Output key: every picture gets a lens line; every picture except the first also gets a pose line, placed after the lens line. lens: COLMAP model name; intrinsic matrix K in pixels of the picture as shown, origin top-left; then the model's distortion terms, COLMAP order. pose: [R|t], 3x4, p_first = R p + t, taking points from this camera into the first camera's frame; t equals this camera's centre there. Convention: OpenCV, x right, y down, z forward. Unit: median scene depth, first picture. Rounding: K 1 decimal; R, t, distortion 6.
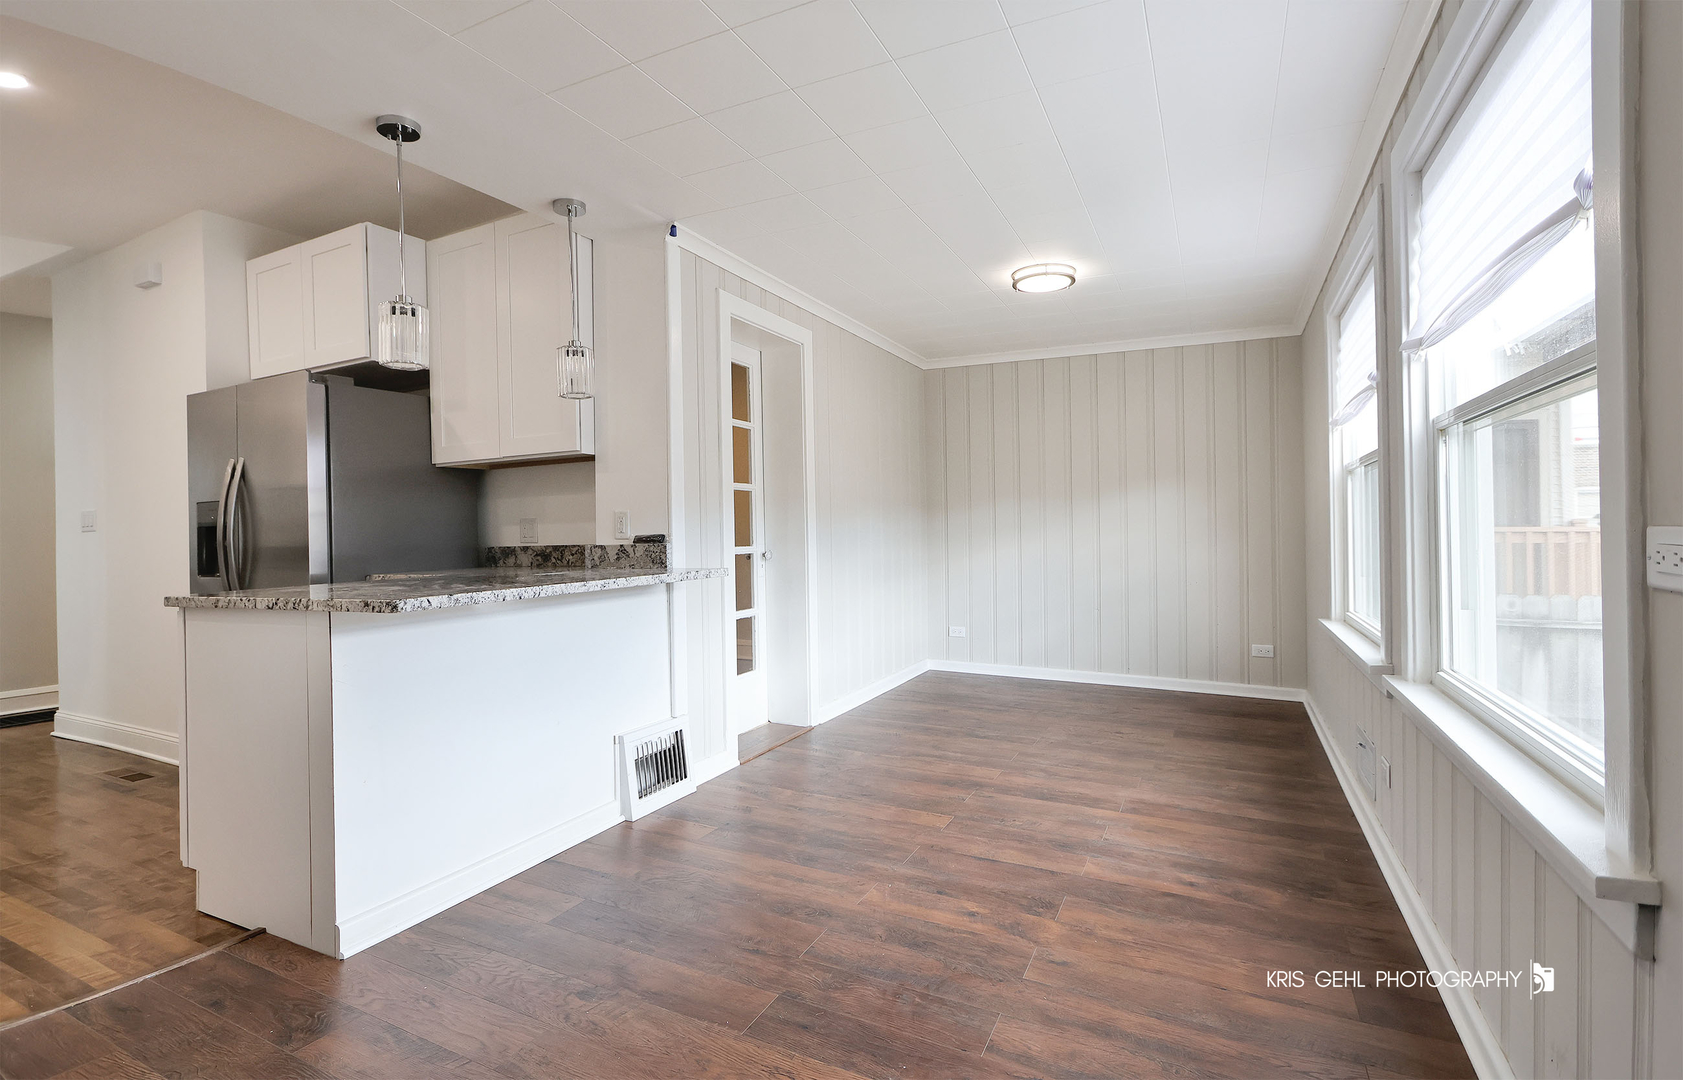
lens RADIAL K [[797.2, 0, 850.5], [0, 797.2, 536.8], [0, 0, 1]] dist [-0.002436, 0.001301]
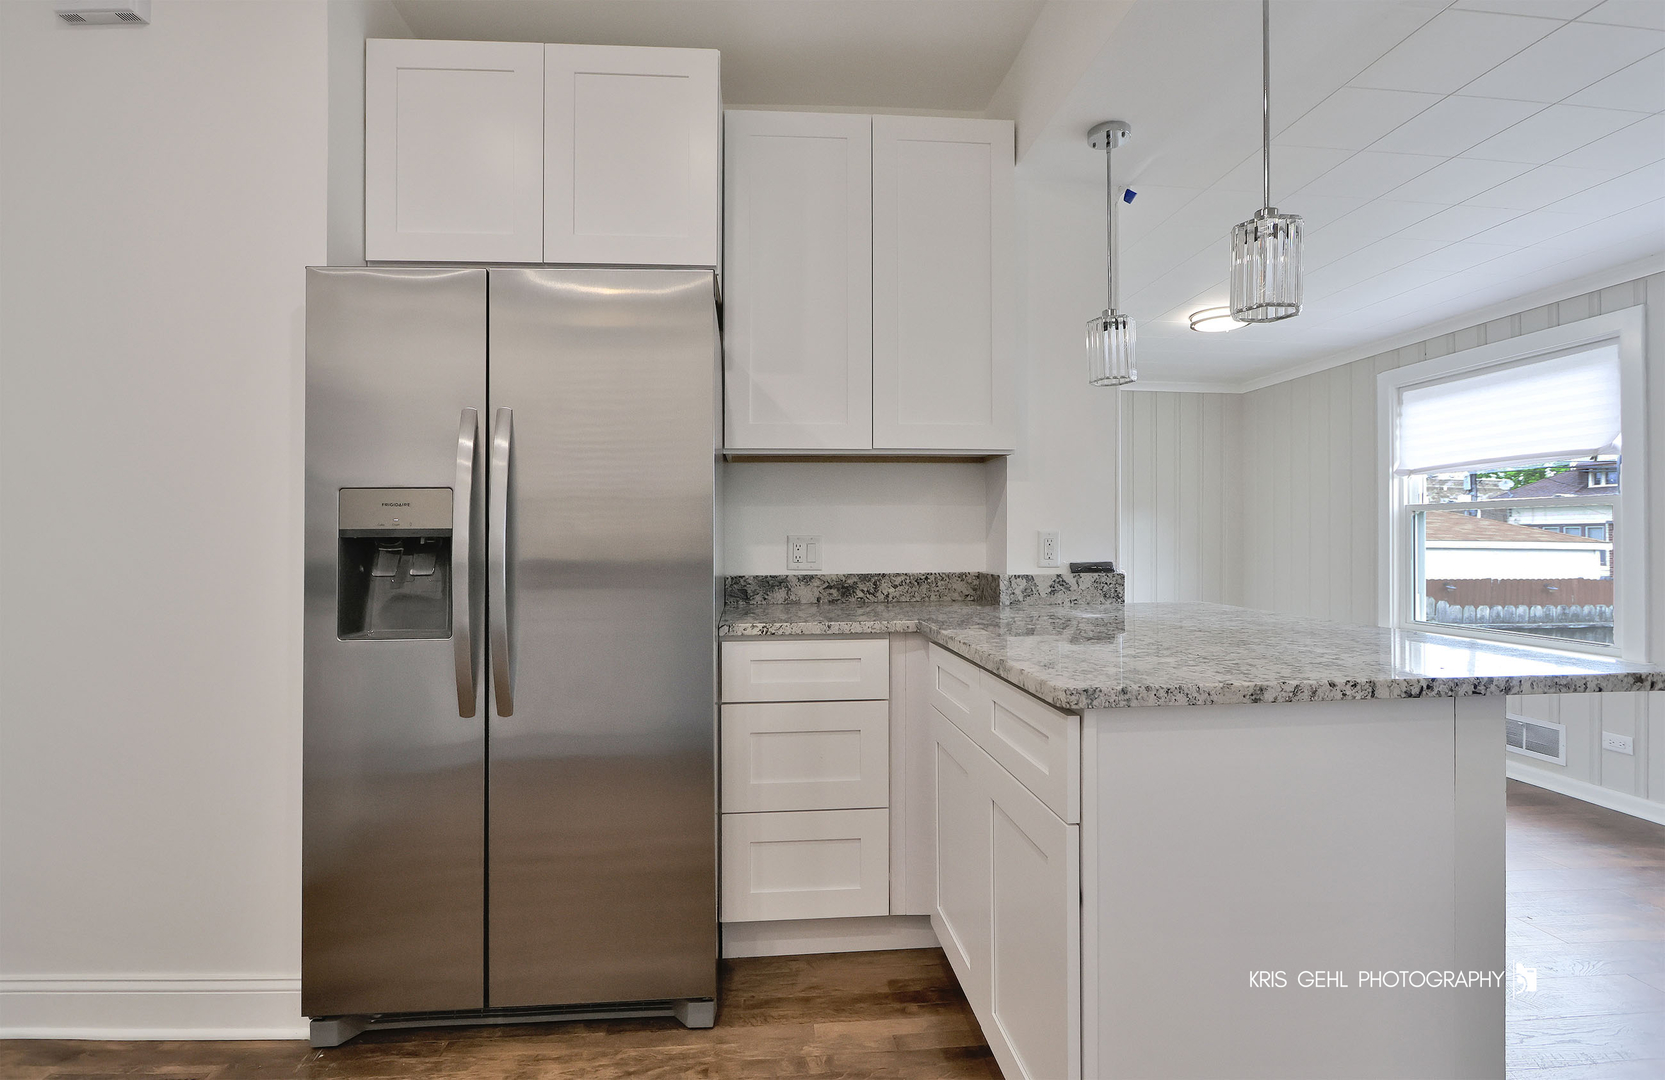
lens RADIAL K [[788.6, 0, 828.0], [0, 788.6, 538.7], [0, 0, 1]] dist [-0.002436, 0.001301]
pose [[0.841838, 0.016448, 0.539480, -0.875844], [-0.008262, 0.999811, -0.017590, -0.009463], [-0.539667, 0.010351, 0.841815, 0.457237]]
